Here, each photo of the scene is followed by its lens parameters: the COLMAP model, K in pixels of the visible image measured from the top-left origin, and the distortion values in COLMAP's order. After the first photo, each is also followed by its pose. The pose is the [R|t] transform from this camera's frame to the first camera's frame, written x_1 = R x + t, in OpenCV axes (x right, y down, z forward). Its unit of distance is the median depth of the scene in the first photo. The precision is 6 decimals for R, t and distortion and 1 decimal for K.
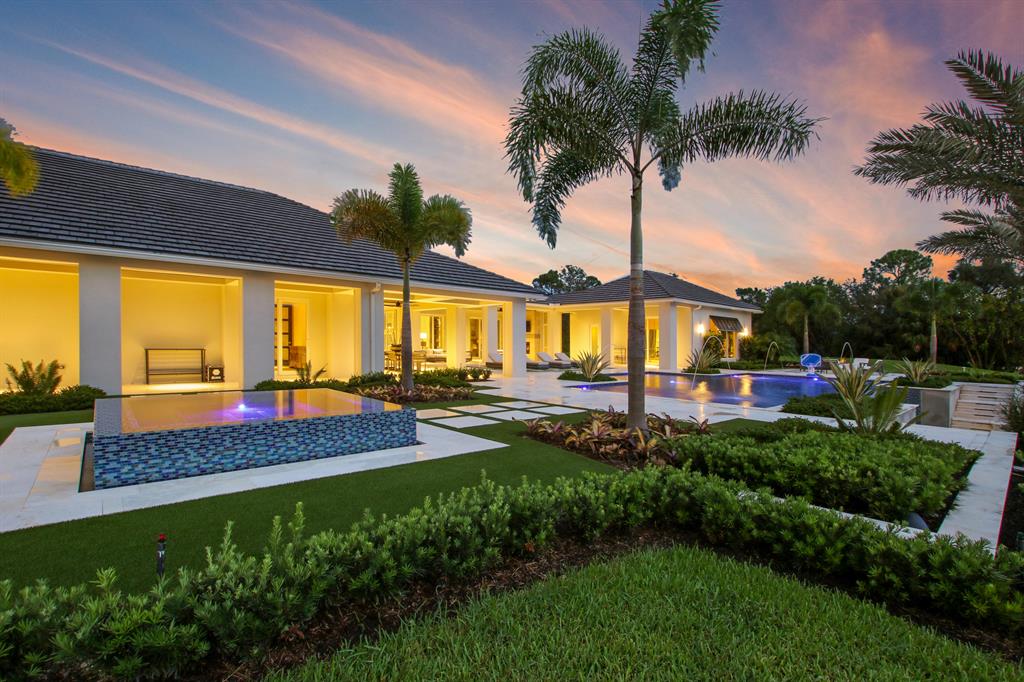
lens RADIAL K [[479.5, 0, 512.0], [0, 479.5, 341.0], [0, 0, 1]] dist [-0.017184, 0.000182]
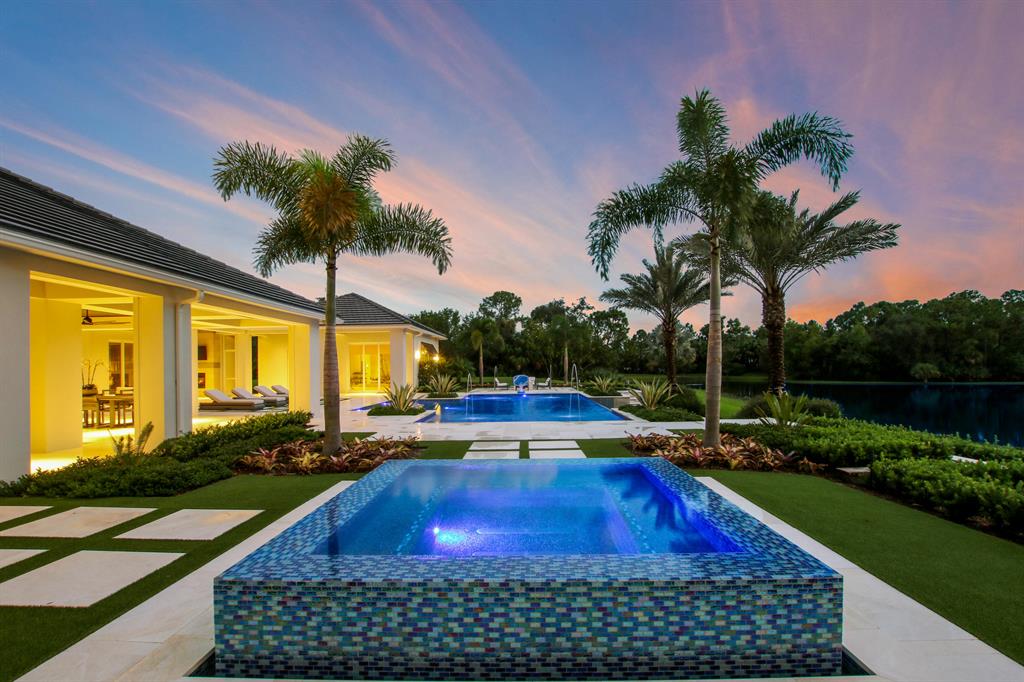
lens RADIAL K [[477.9, 0, 518.1], [0, 477.9, 355.3], [0, 0, 1]] dist [-0.033078, 0.000134]
pose [[0.700128, -0.008969, 0.713961, -0.147362], [0.024295, 0.999641, -0.011267, -0.005257], [-0.713603, 0.025234, 0.700095, 0.110329]]
